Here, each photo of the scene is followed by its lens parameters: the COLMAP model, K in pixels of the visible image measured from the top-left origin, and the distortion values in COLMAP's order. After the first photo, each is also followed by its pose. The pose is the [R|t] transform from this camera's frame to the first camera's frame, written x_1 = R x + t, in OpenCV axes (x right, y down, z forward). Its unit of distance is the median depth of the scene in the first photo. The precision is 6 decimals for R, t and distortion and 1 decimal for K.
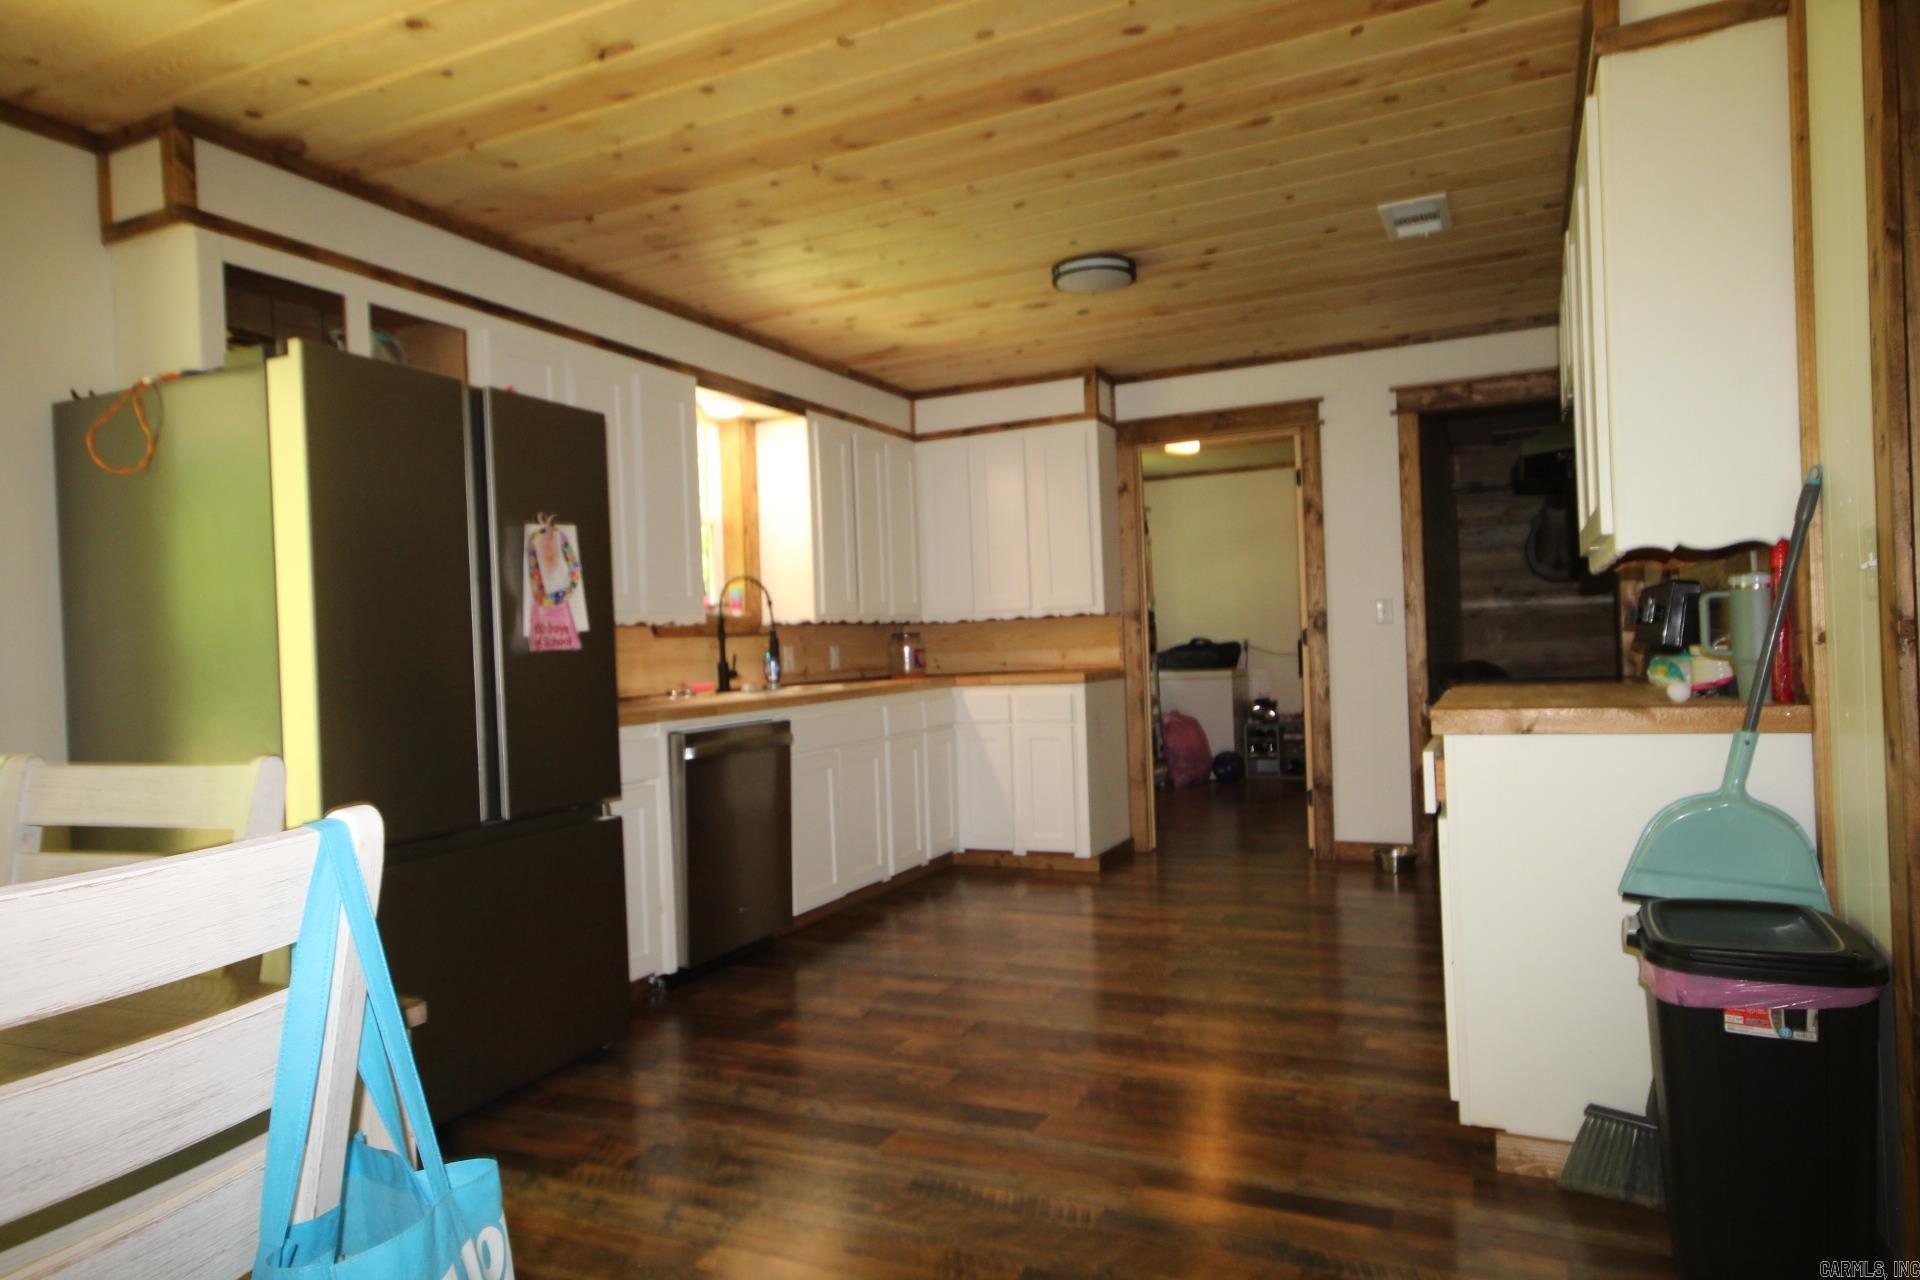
lens RADIAL K [[1192.5, 0, 960.0], [0, 1192.5, 640.0], [0, 0, 1]] dist [0.050940, 0.000023]
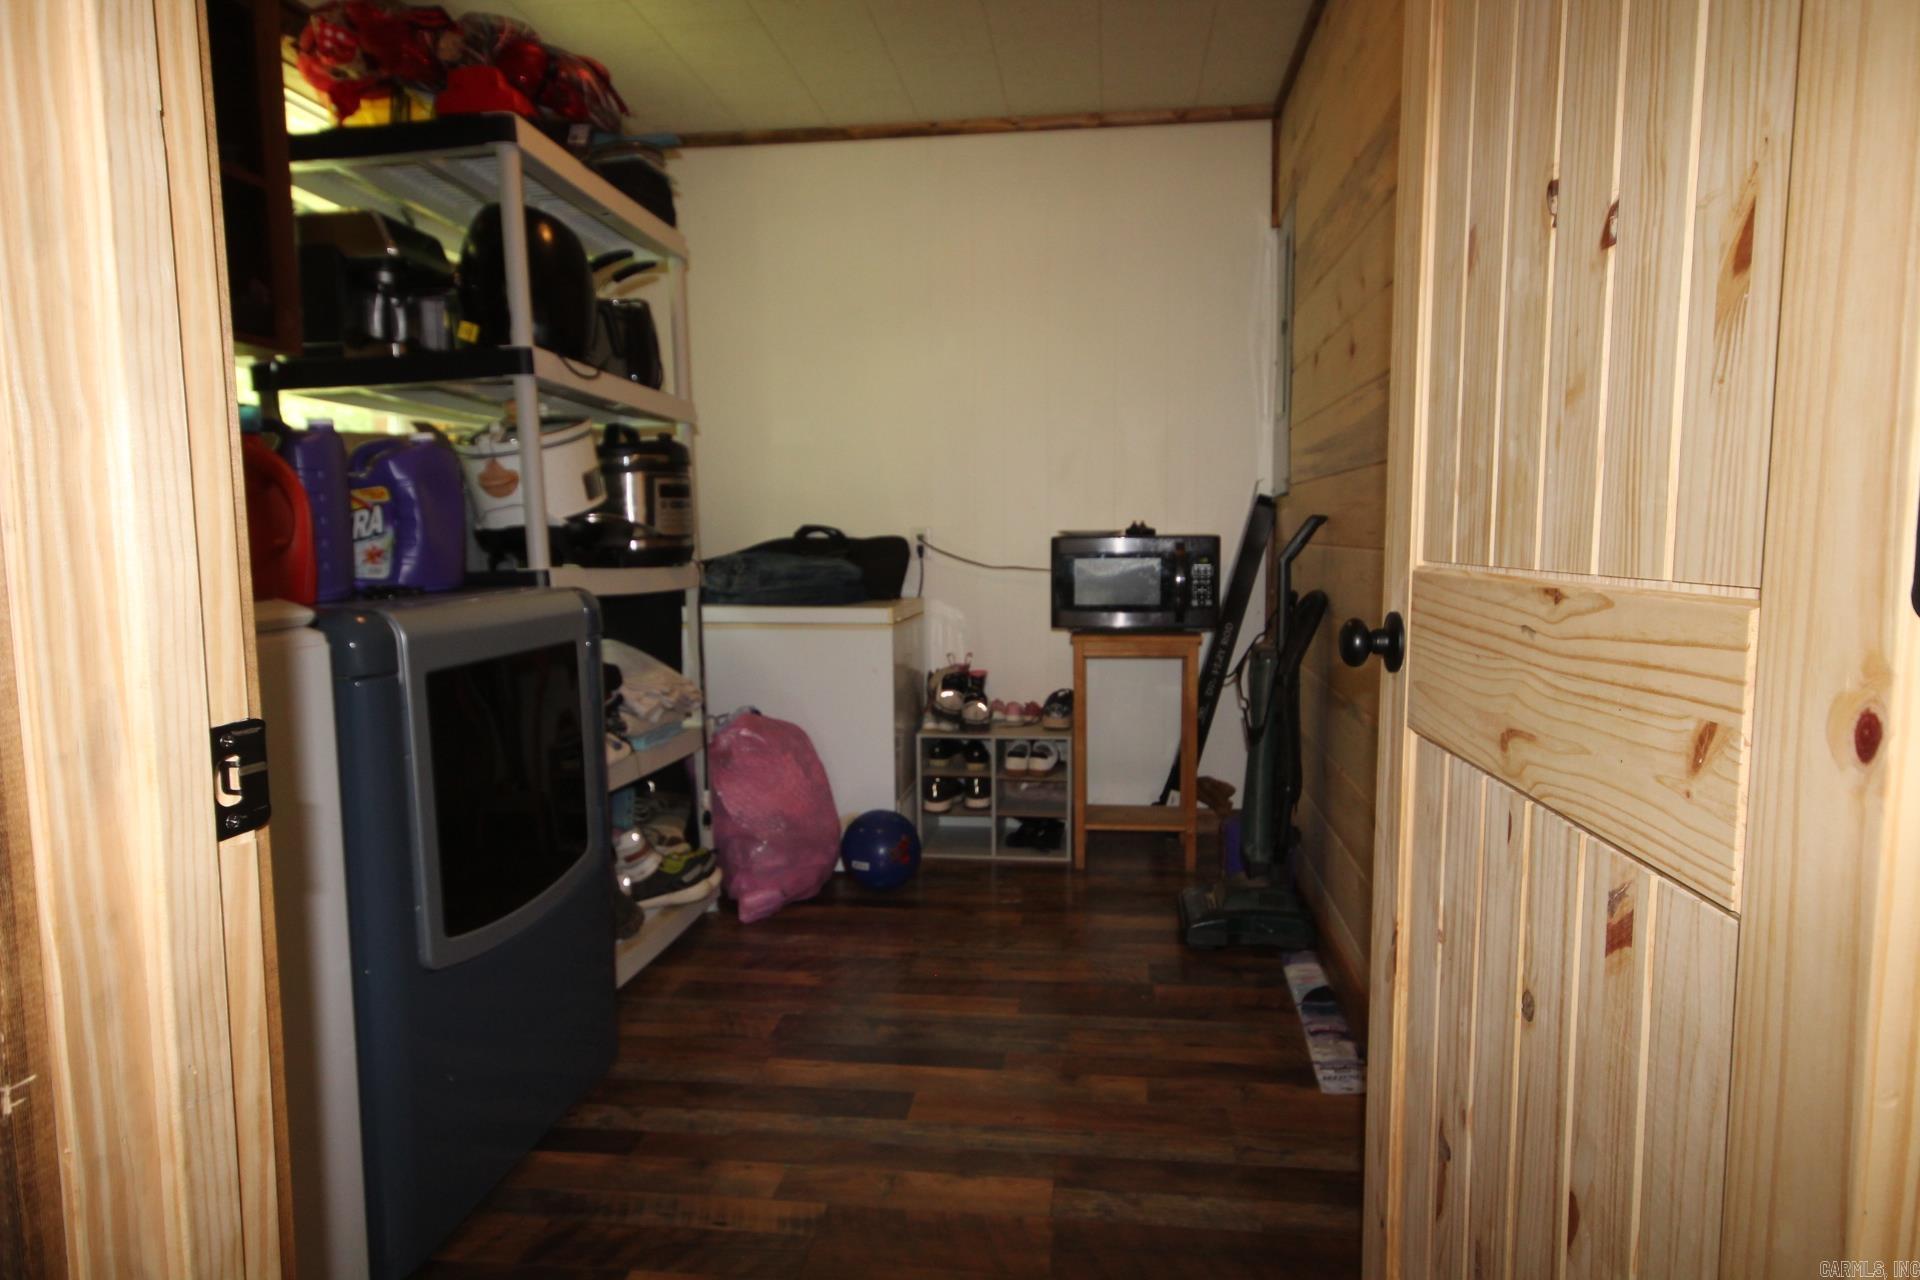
lens RADIAL K [[1136.7, 0, 960.0], [0, 1136.7, 640.0], [0, 0, 1]] dist [0.000376, 0.000132]
pose [[0.950456, 0.000119, 0.310859, 0.203101], [-0.029601, 0.995491, 0.090124, 0.001979], [-0.309446, -0.094861, 0.946174, 0.985651]]
